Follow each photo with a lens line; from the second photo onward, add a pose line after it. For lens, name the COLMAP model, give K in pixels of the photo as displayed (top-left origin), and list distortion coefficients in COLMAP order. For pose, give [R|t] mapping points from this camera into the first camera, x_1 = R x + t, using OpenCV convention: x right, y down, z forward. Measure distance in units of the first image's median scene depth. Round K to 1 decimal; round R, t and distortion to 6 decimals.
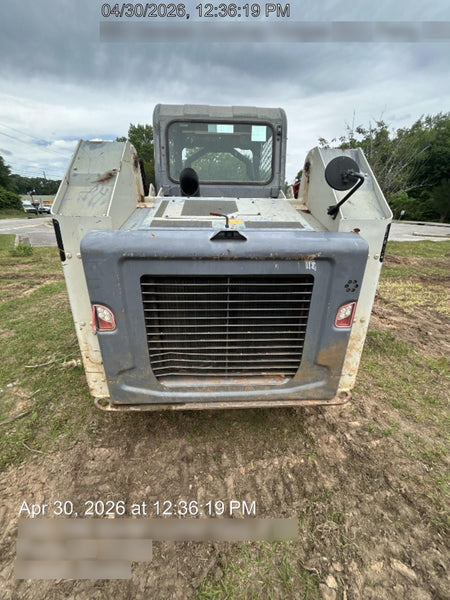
lens RADIAL K [[254.5, 0, 208.7], [0, 254.5, 308.9], [0, 0, 1]] dist [0.001311, 0.000215]
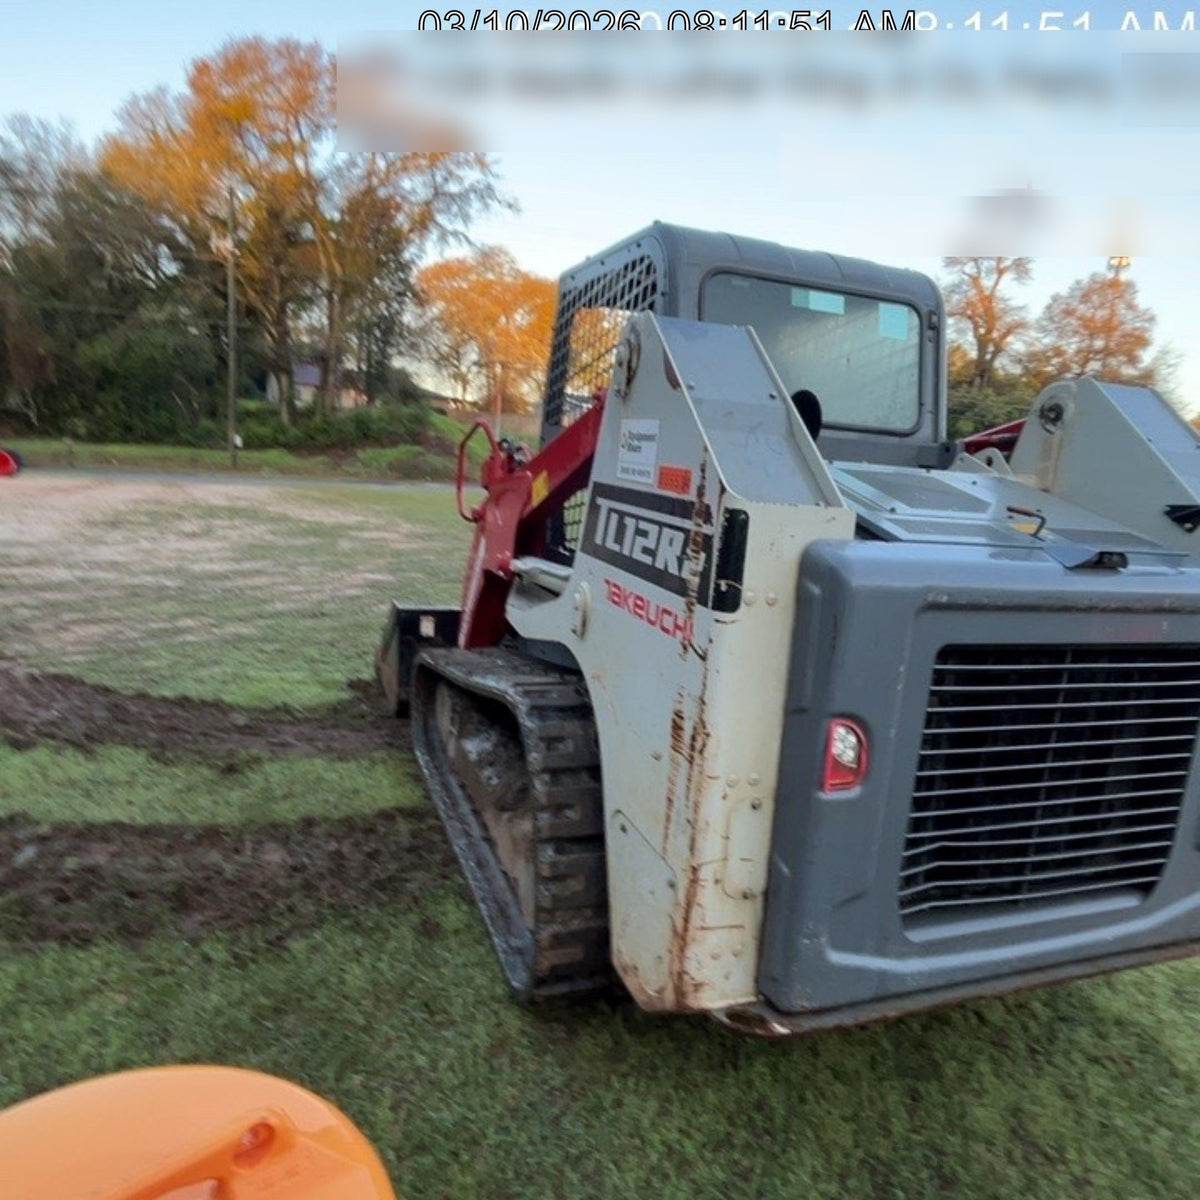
lens RADIAL K [[854.6, 0, 597.5], [0, 854.6, 621.2], [0, 0, 1]] dist [-0.003605, -0.001149]
pose [[0.954136, 0.003340, 0.299356, -1.113454], [0.052497, 0.982577, -0.178286, 0.044617], [-0.294736, 0.185824, 0.937337, -0.145411]]
